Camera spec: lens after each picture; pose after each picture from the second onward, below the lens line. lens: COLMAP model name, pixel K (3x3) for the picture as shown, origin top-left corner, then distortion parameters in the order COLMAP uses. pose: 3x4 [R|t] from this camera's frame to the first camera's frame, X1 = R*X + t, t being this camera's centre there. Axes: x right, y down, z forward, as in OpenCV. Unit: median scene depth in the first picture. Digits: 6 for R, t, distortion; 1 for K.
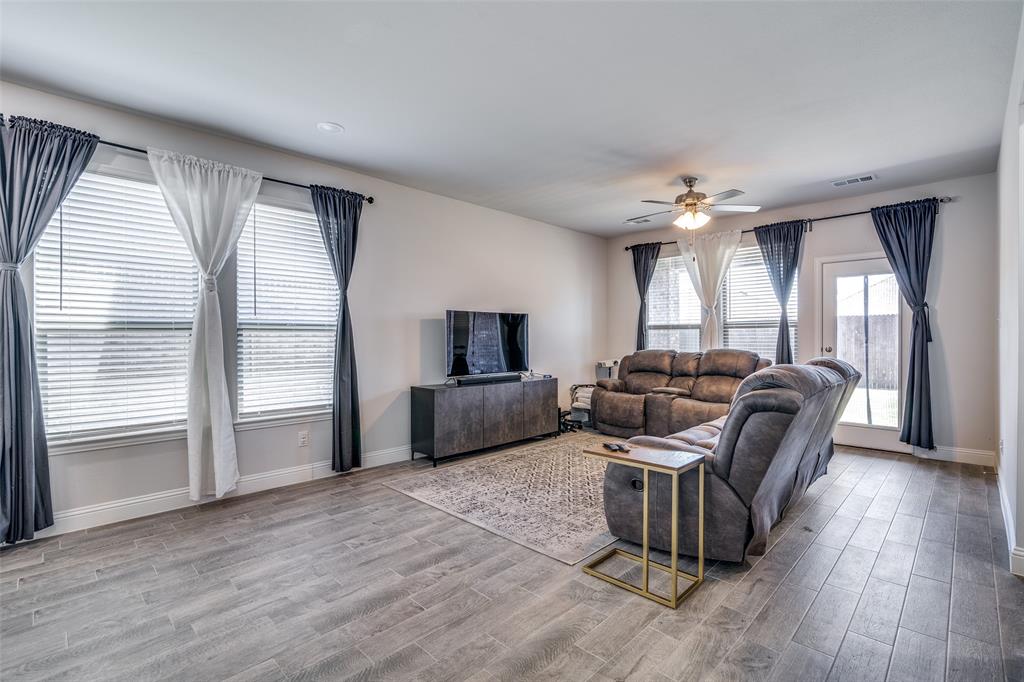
lens RADIAL K [[481.2, 0, 512.0], [0, 481.2, 341.0], [0, 0, 1]] dist [-0.004629, -0.000761]
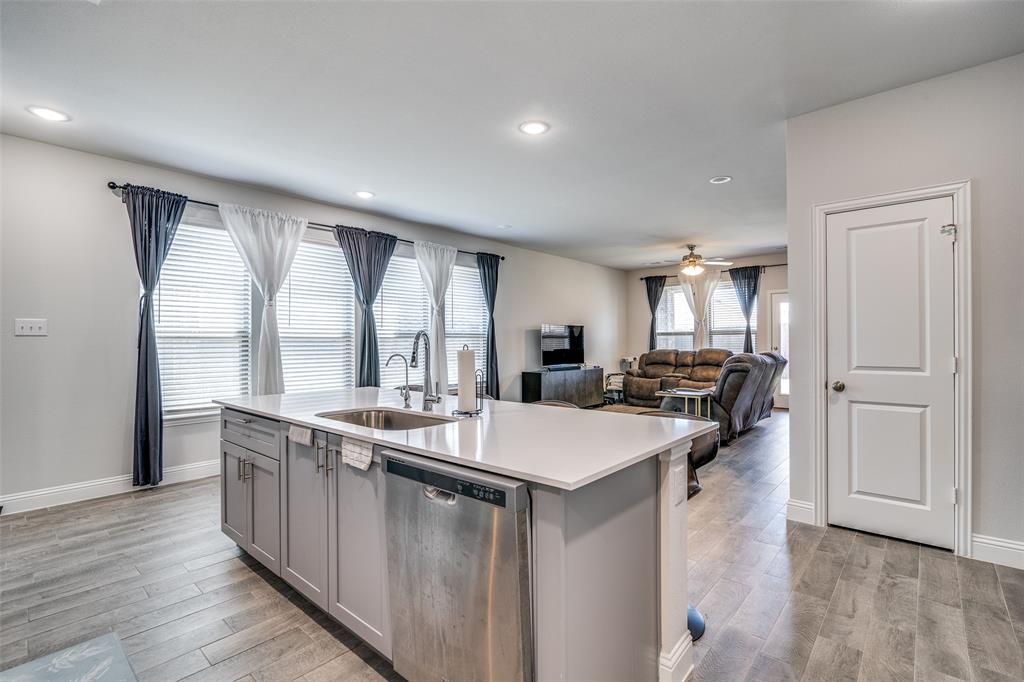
lens RADIAL K [[477.3, 0, 512.0], [0, 477.3, 341.0], [0, 0, 1]] dist [-0.005363, 0.000416]
pose [[0.999058, -0.003015, 0.043292, -0.275169], [0.003451, 0.999944, -0.009993, 0.006530], [-0.043260, 0.010133, 0.999012, -0.527592]]
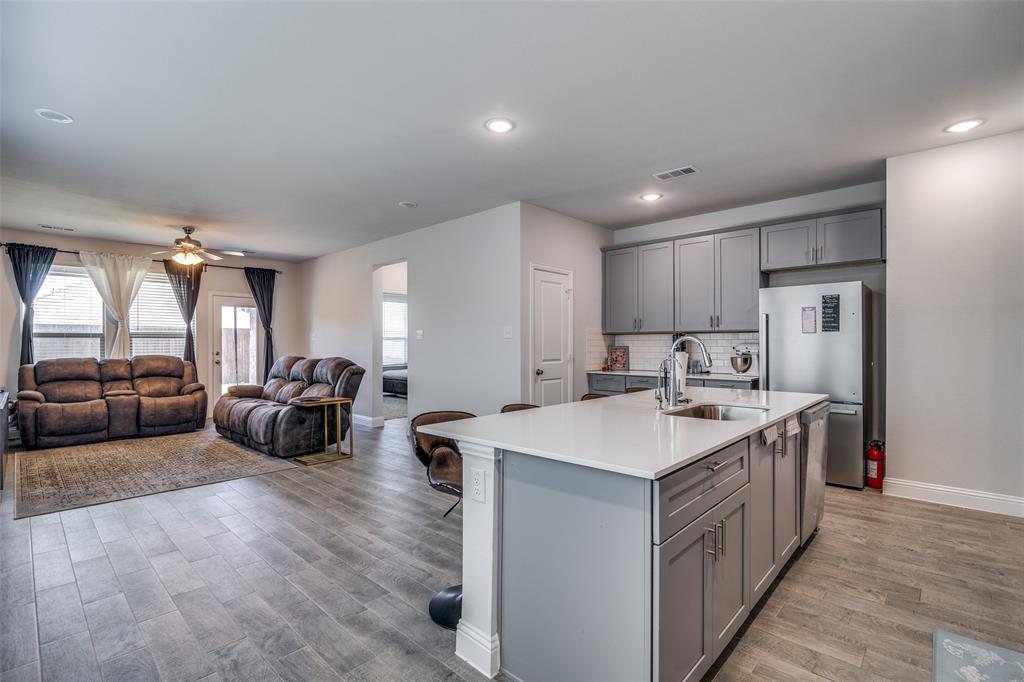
lens RADIAL K [[470.6, 0, 519.8], [0, 470.6, 344.2], [0, 0, 1]] dist [-0.015976, 0.000201]
pose [[-0.024128, -0.000010, 0.999709, -0.823175], [0.011002, 0.999939, 0.000276, -0.000935], [-0.999648, 0.011006, -0.024126, 0.092924]]
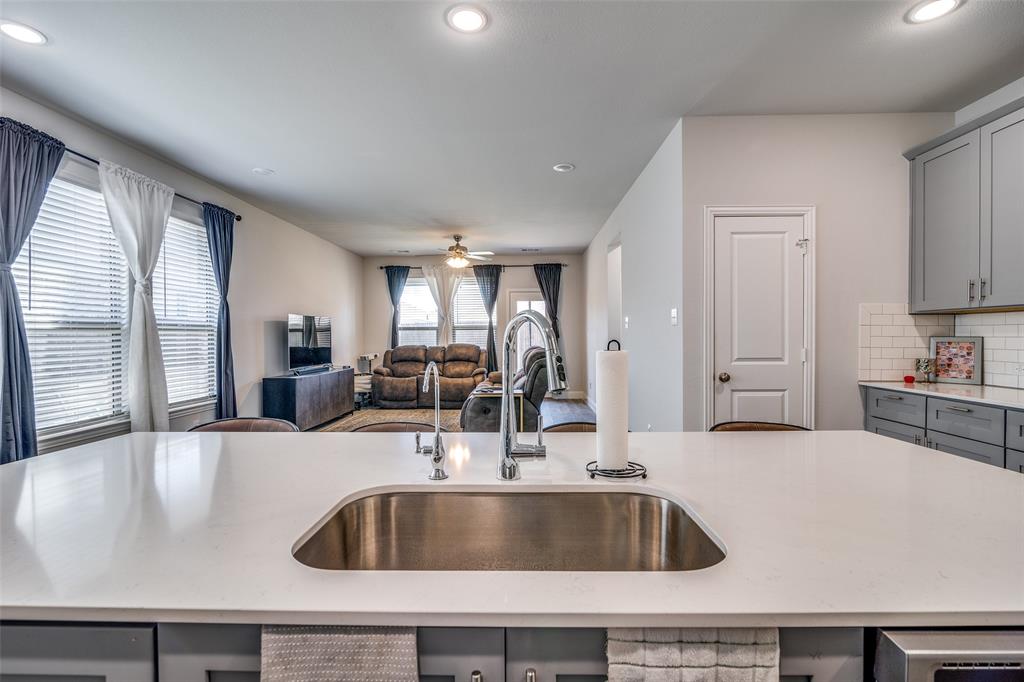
lens RADIAL K [[473.0, 0, 515.5], [0, 473.0, 339.8], [0, 0, 1]] dist [-0.004915, -0.000835]
pose [[0.734254, -0.008400, 0.678823, -0.476215], [0.009935, 0.999949, 0.001628, 0.004295], [-0.678802, 0.005548, 0.734300, -0.237284]]
